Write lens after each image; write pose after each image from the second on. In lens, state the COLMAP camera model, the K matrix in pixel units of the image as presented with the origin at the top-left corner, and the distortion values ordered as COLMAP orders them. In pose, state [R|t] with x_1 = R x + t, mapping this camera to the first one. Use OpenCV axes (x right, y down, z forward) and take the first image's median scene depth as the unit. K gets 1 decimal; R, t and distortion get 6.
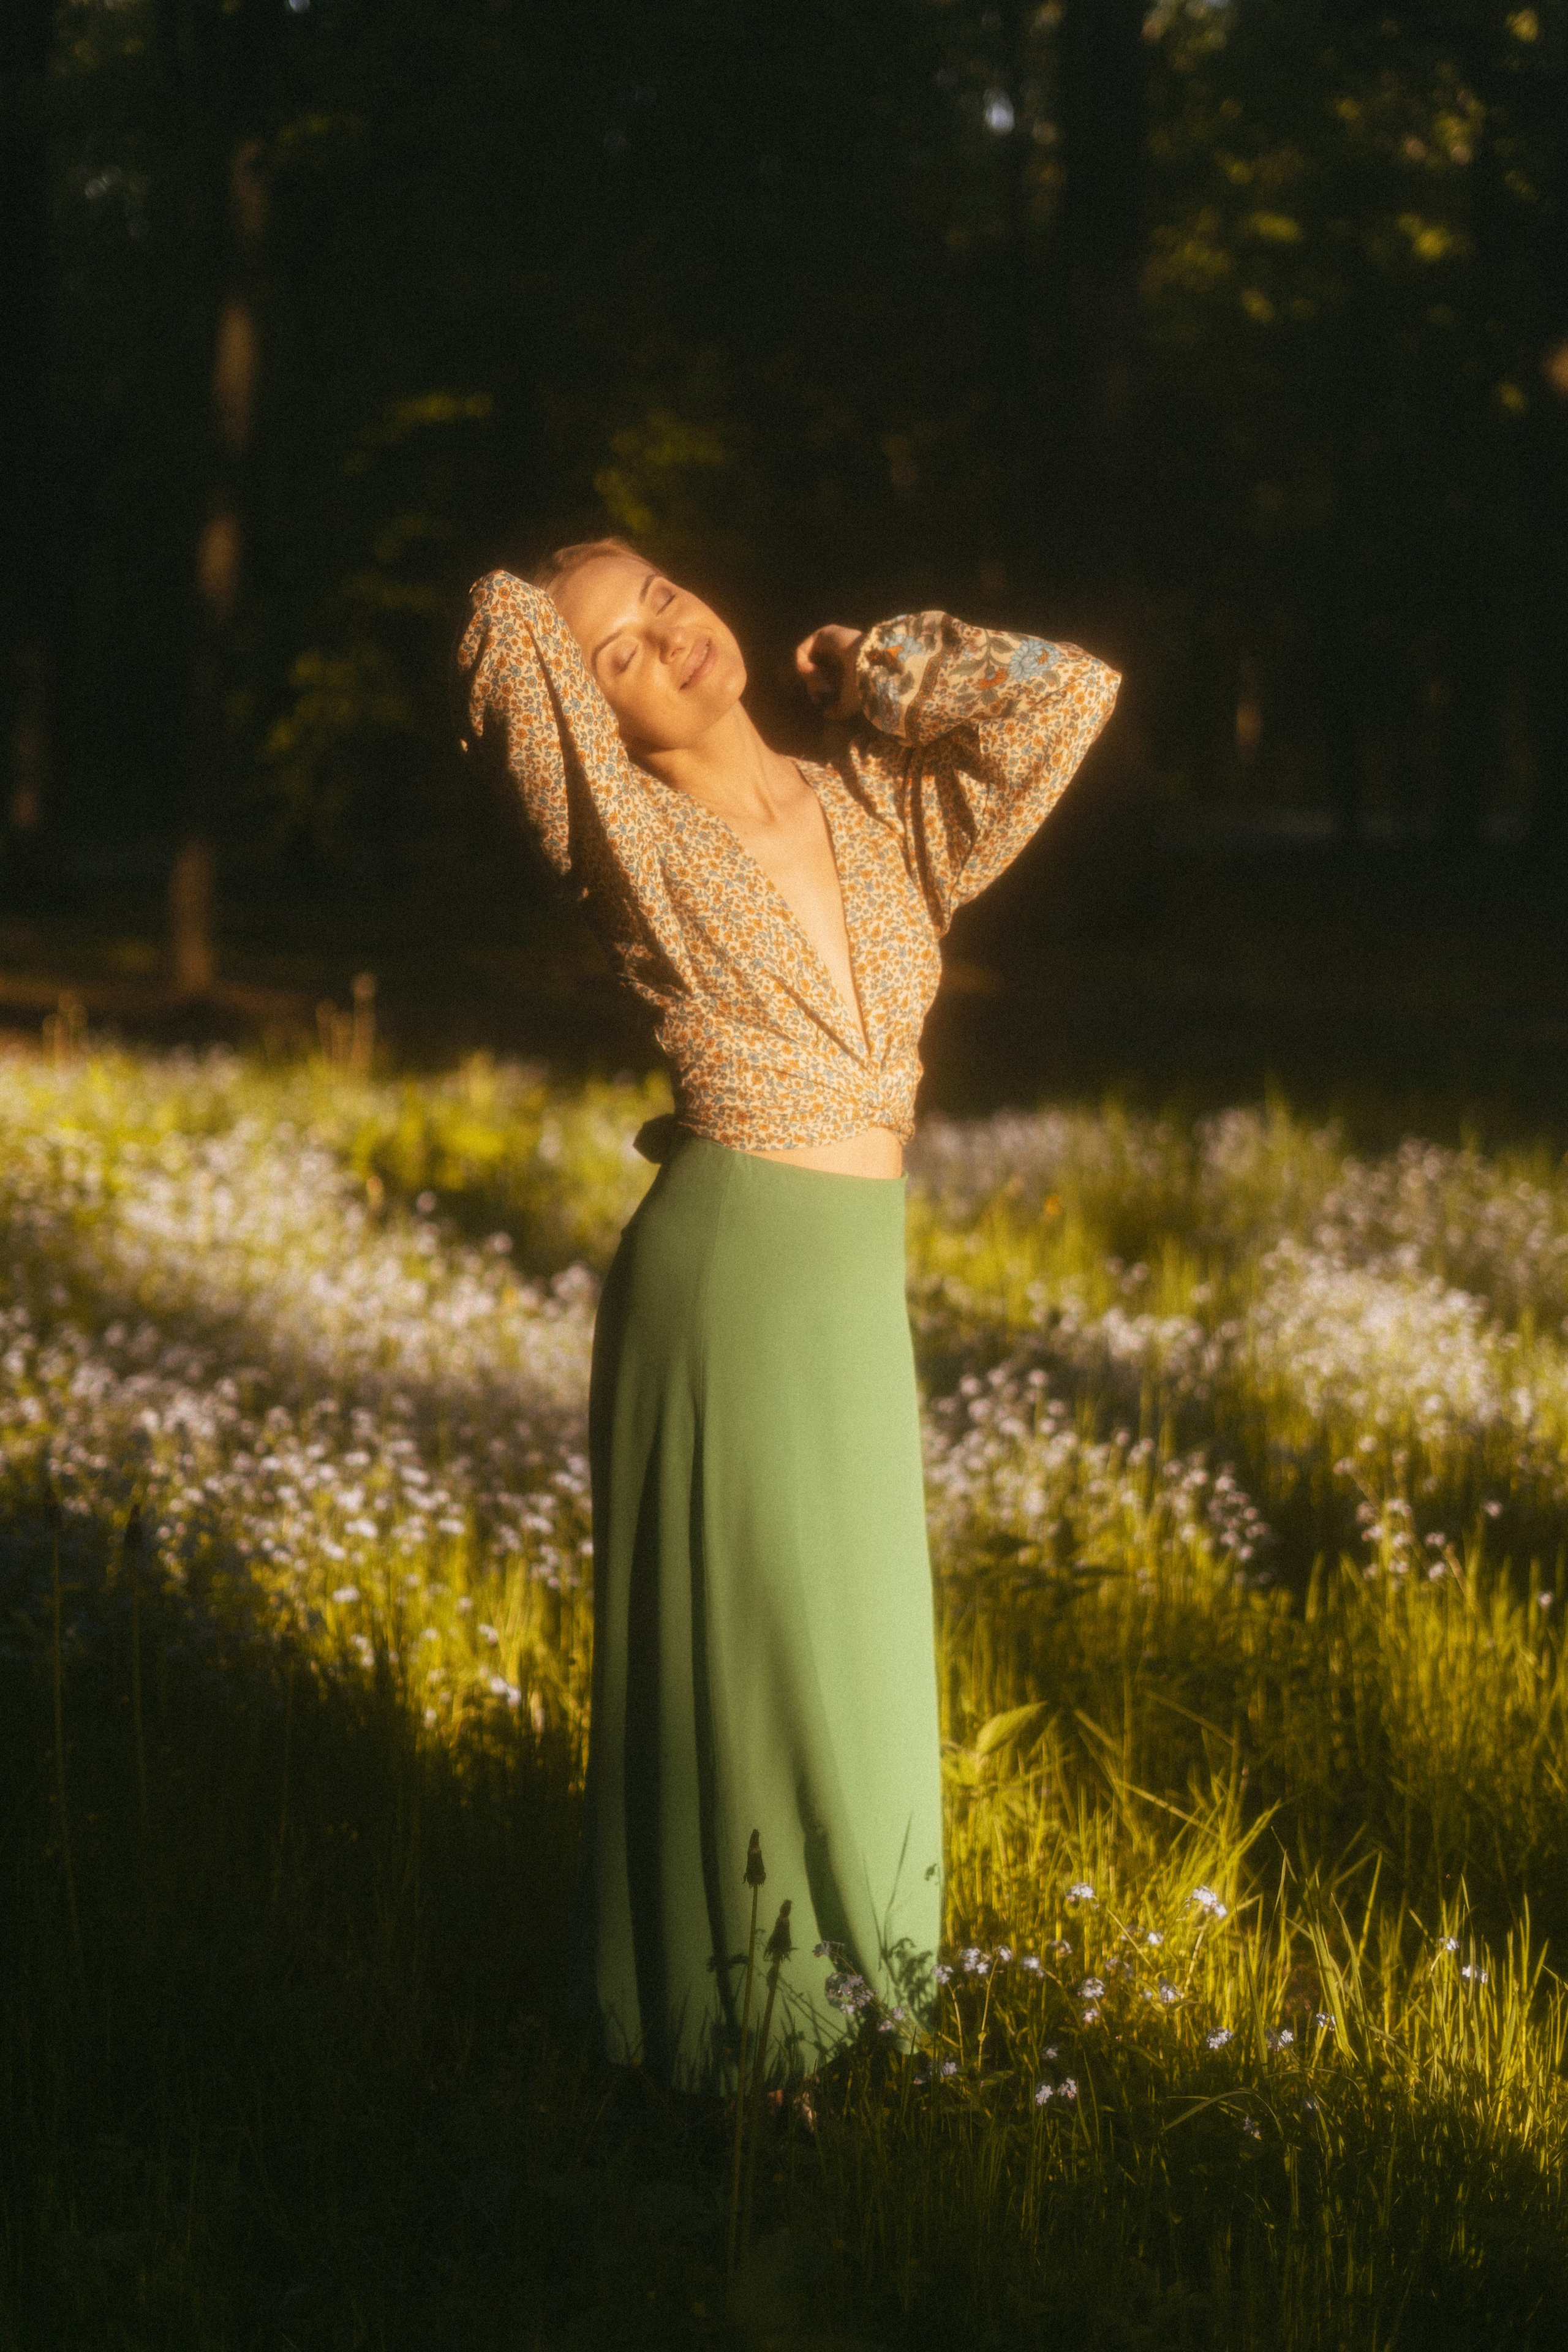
lens RADIAL K [[3544.3, 0, 784.0], [0, 3544.3, 1176.0], [0, 0, 1]] dist [0.014620, -0.089717]
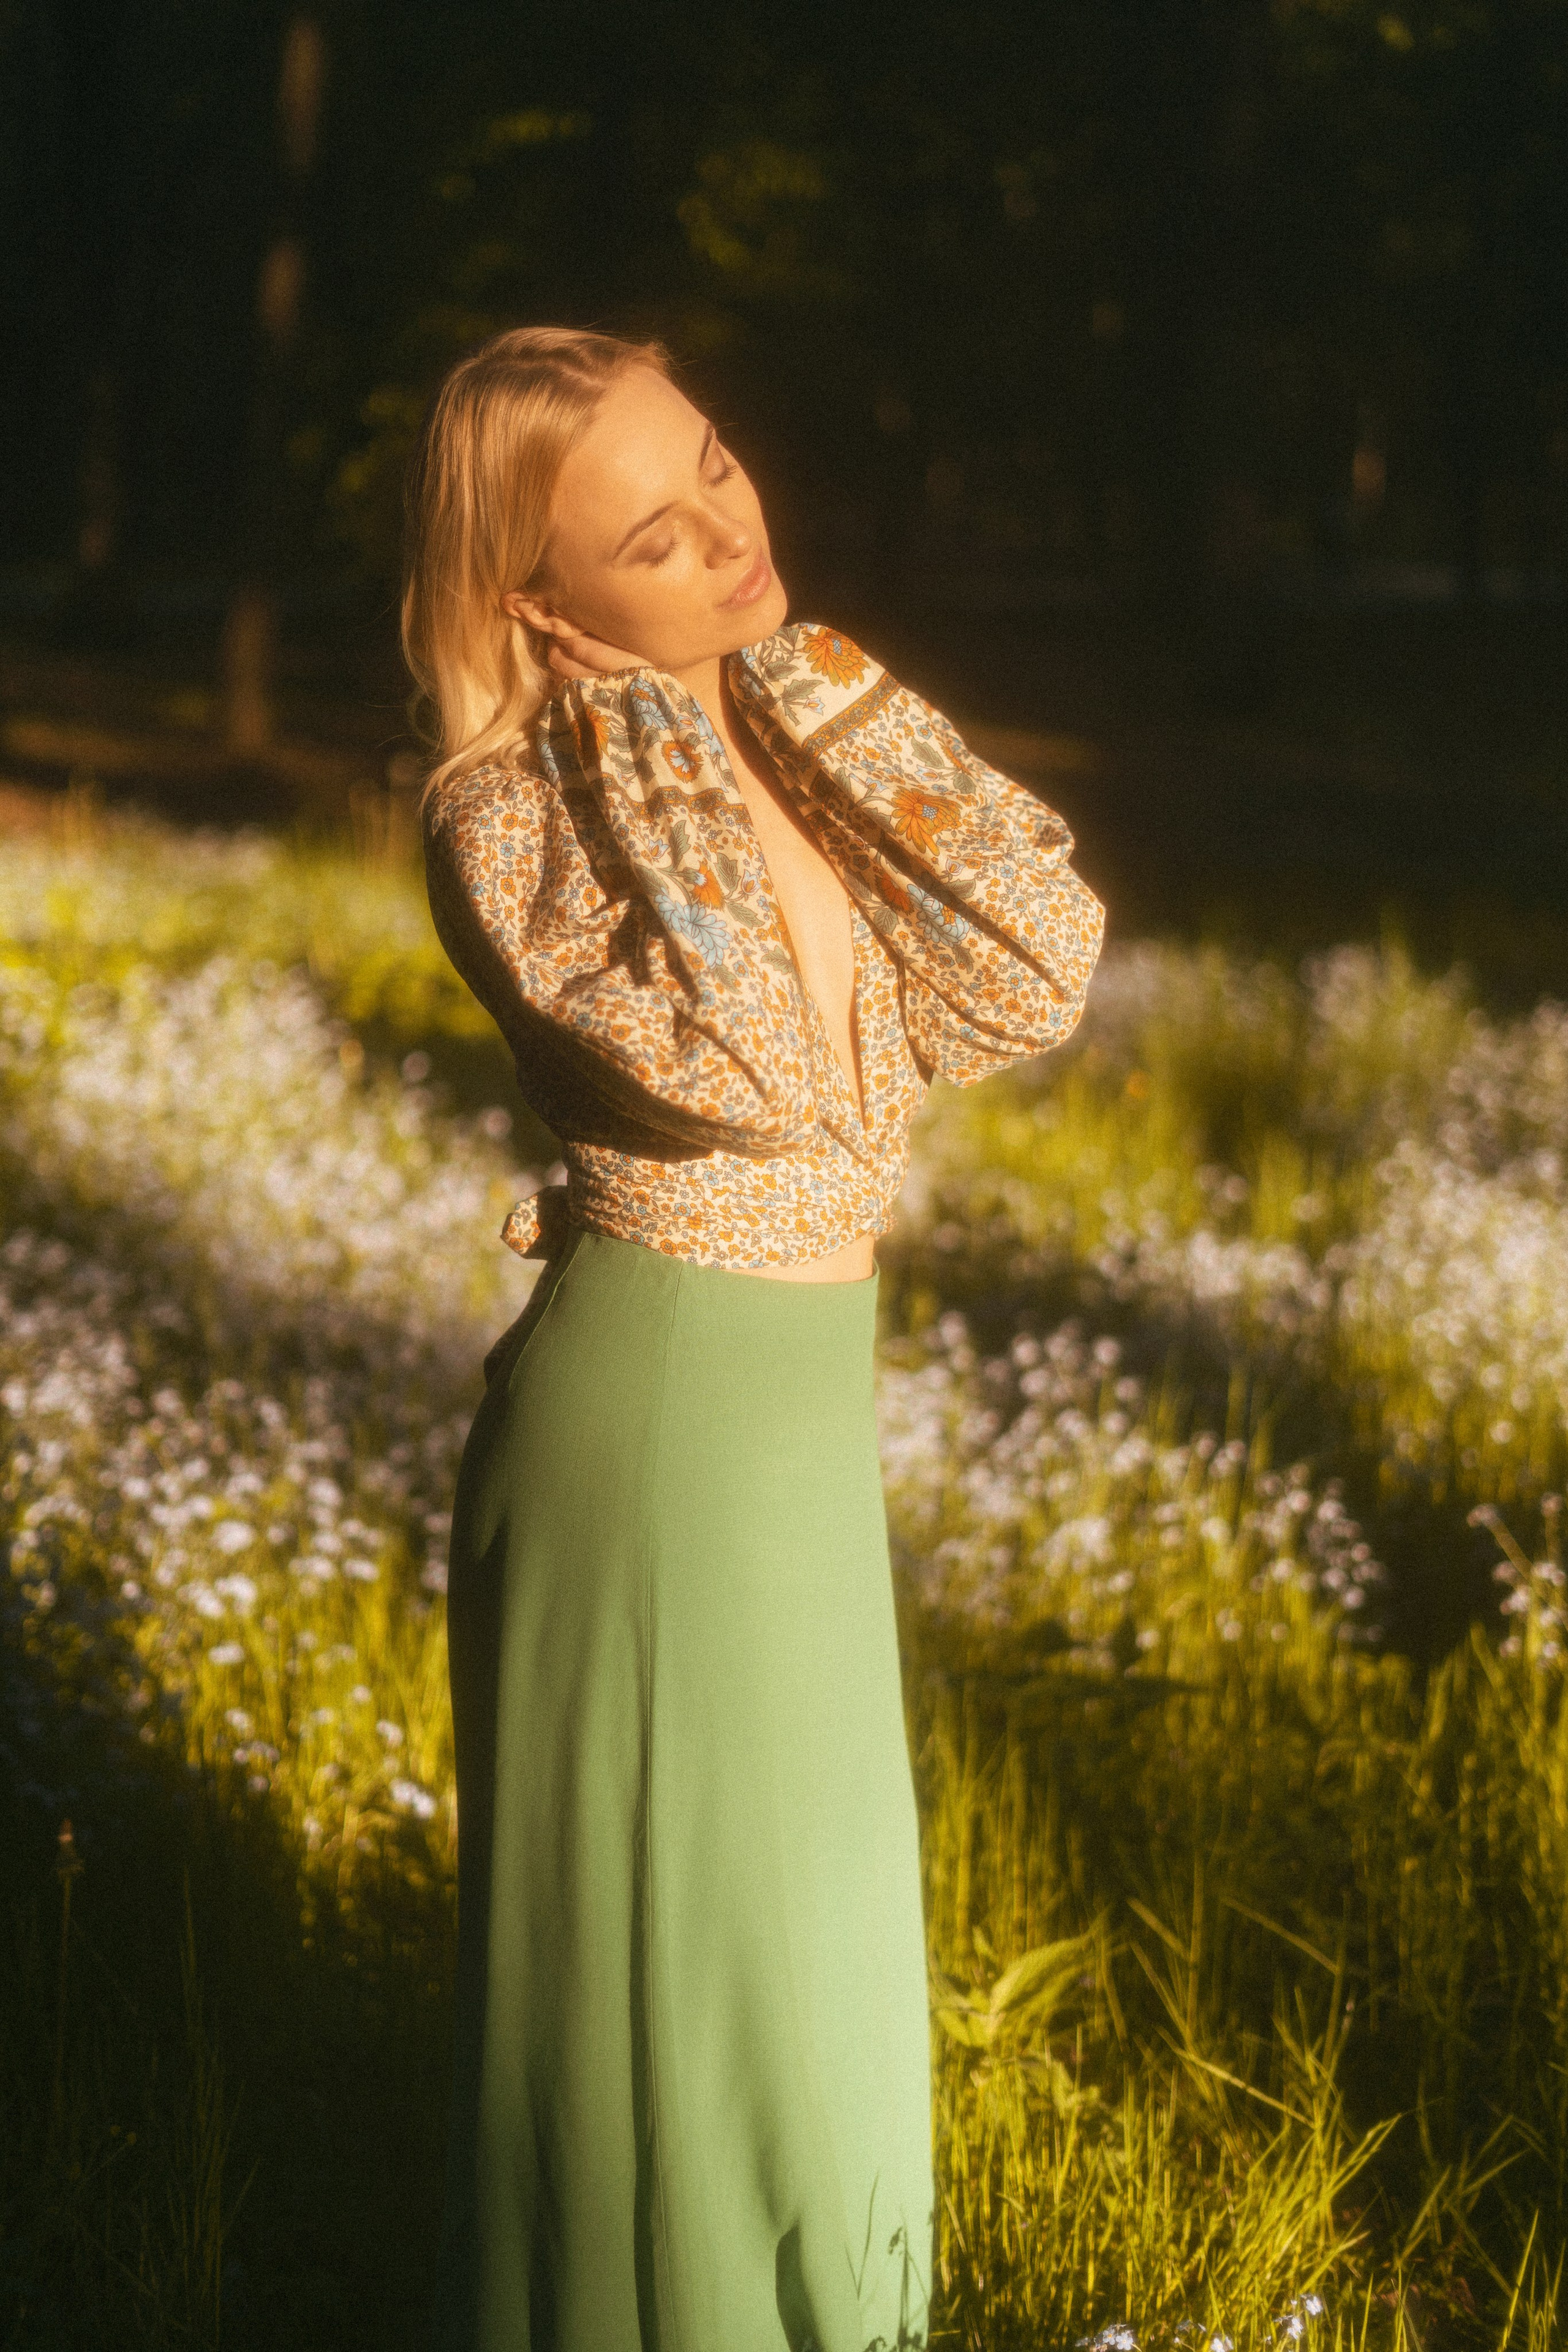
lens RADIAL K [[3544.3, 0, 784.0], [0, 3544.3, 1176.0], [0, 0, 1]] dist [0.014620, -0.089717]
pose [[0.999341, 0.025396, -0.025944, 0.017754], [-0.023423, 0.997004, 0.073713, -0.044937], [0.027738, -0.073057, 0.996942, 0.184726]]
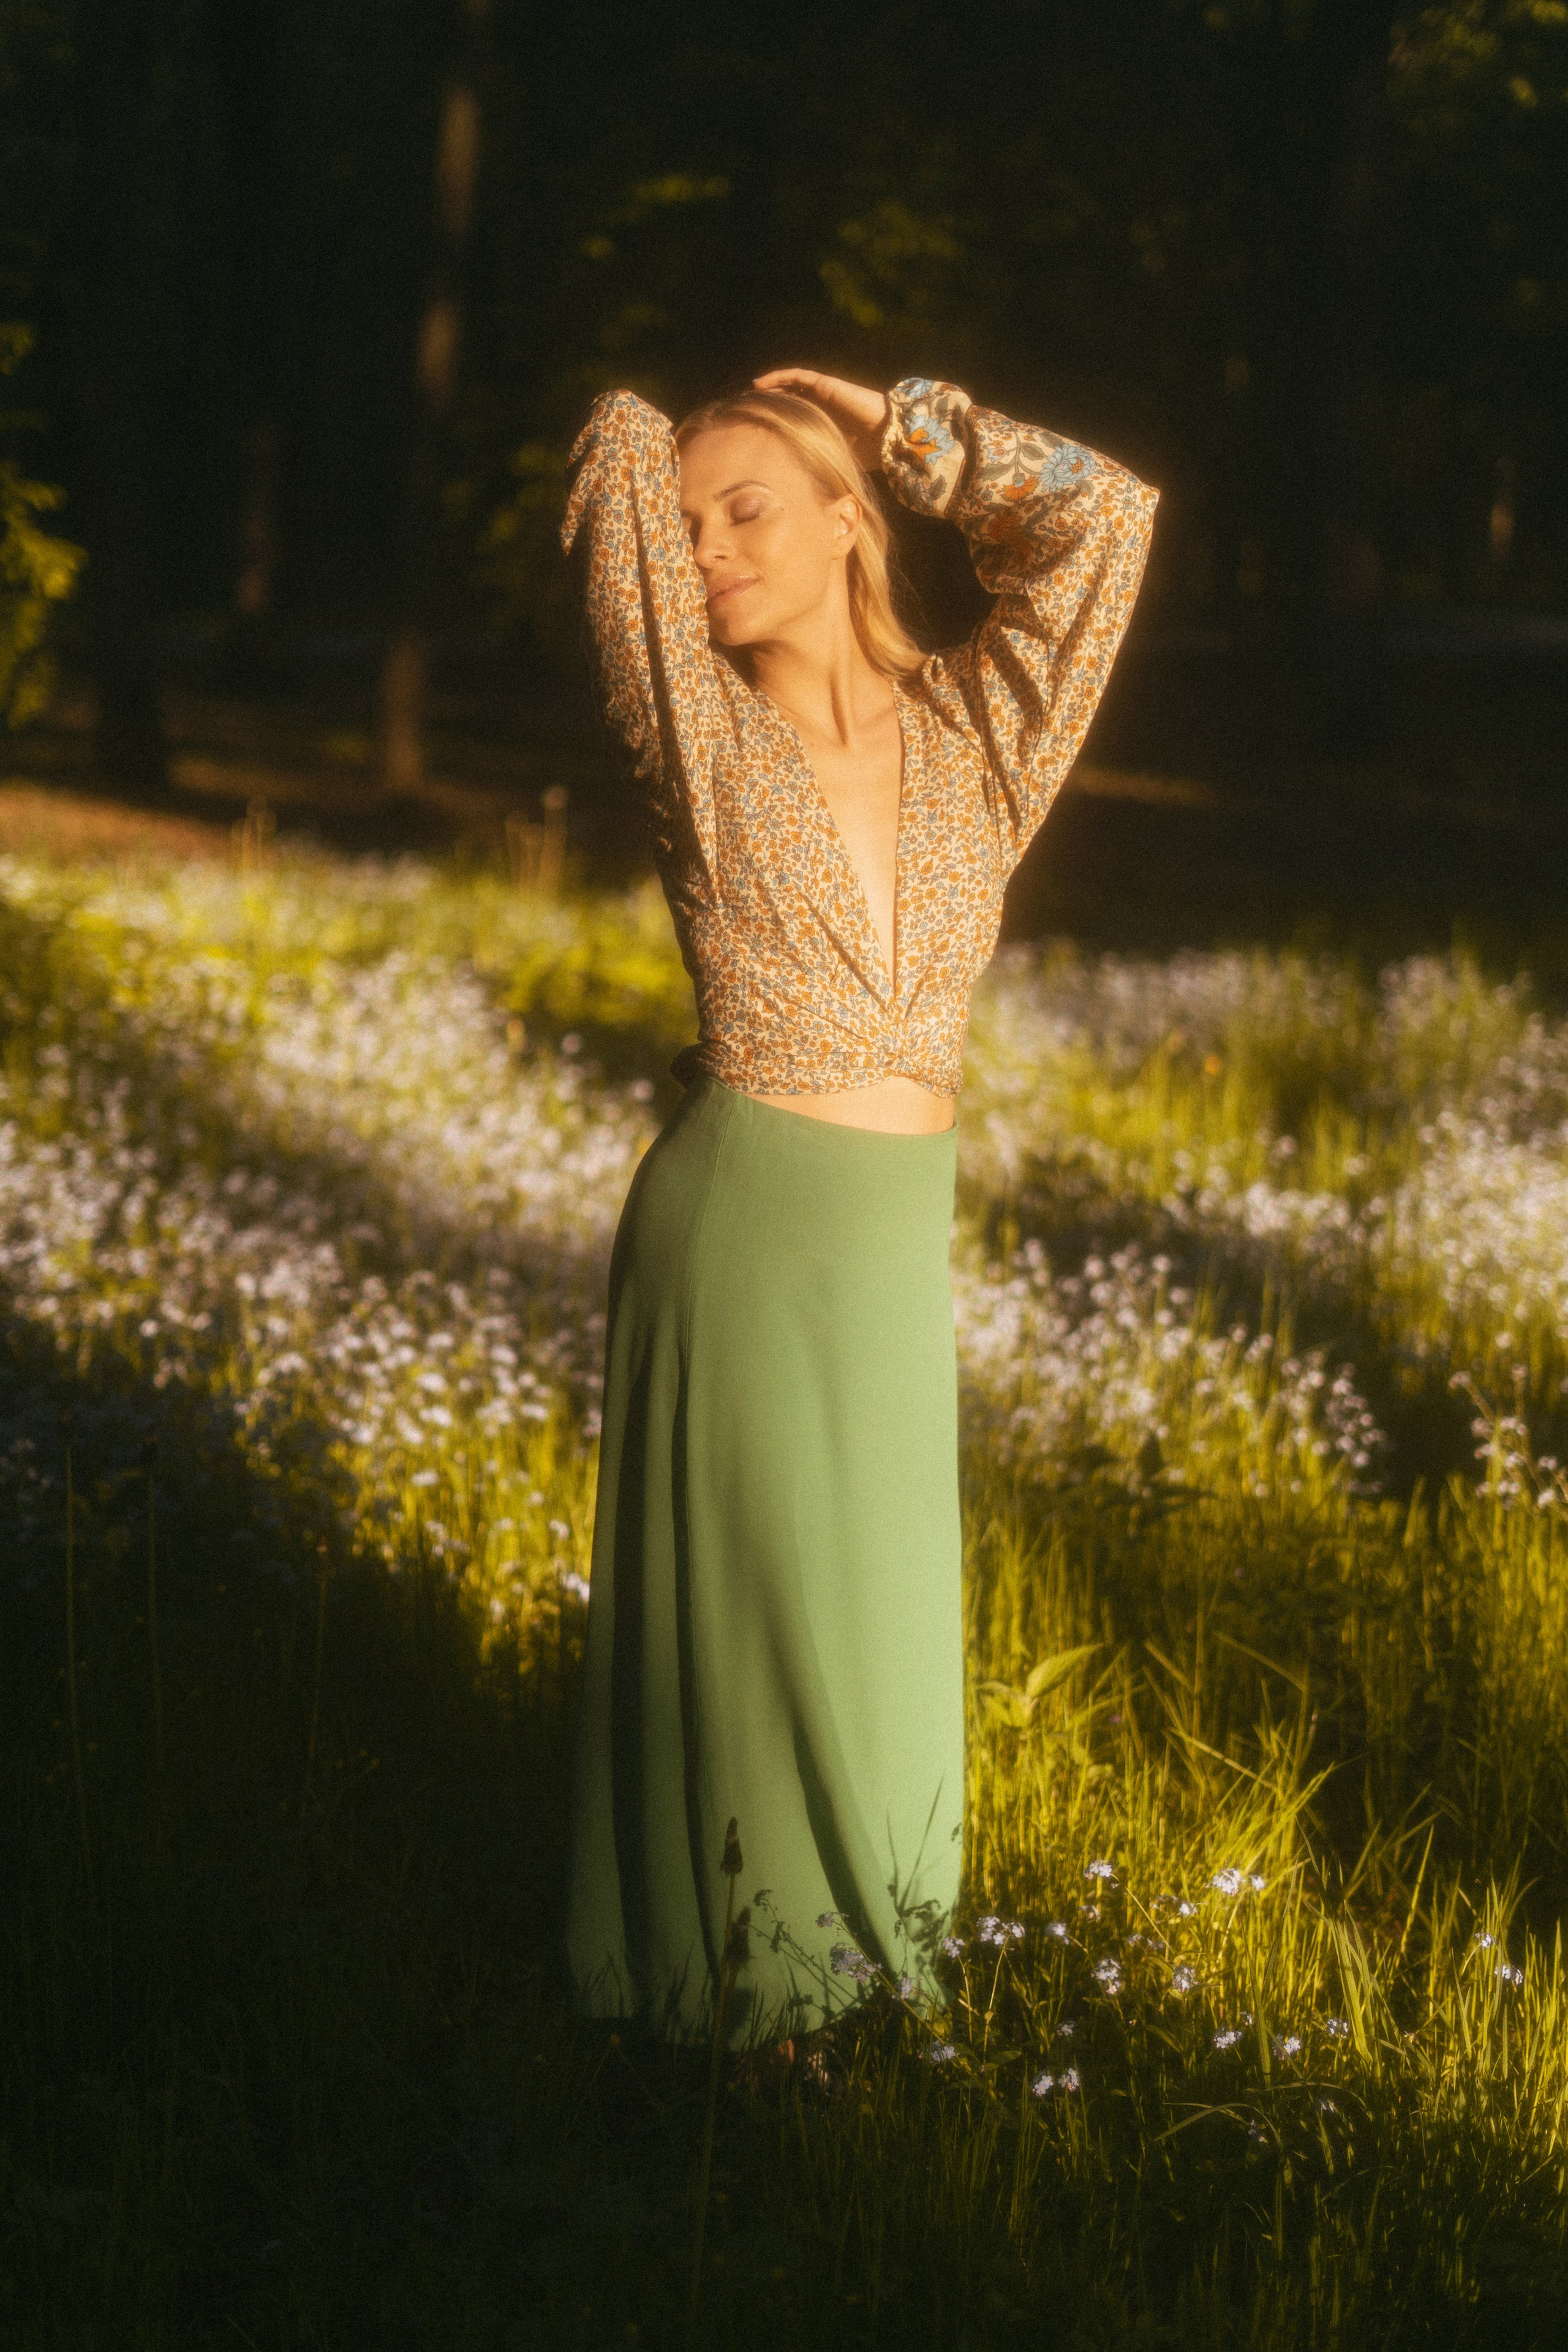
lens RADIAL K [[3544.3, 0, 784.0], [0, 3544.3, 1176.0], [0, 0, 1]] dist [0.014620, -0.089717]
pose [[0.997419, 0.030843, -0.064840, 0.032059], [-0.026909, 0.997794, 0.060692, -0.024323], [0.066569, -0.058790, 0.996048, 0.028171]]
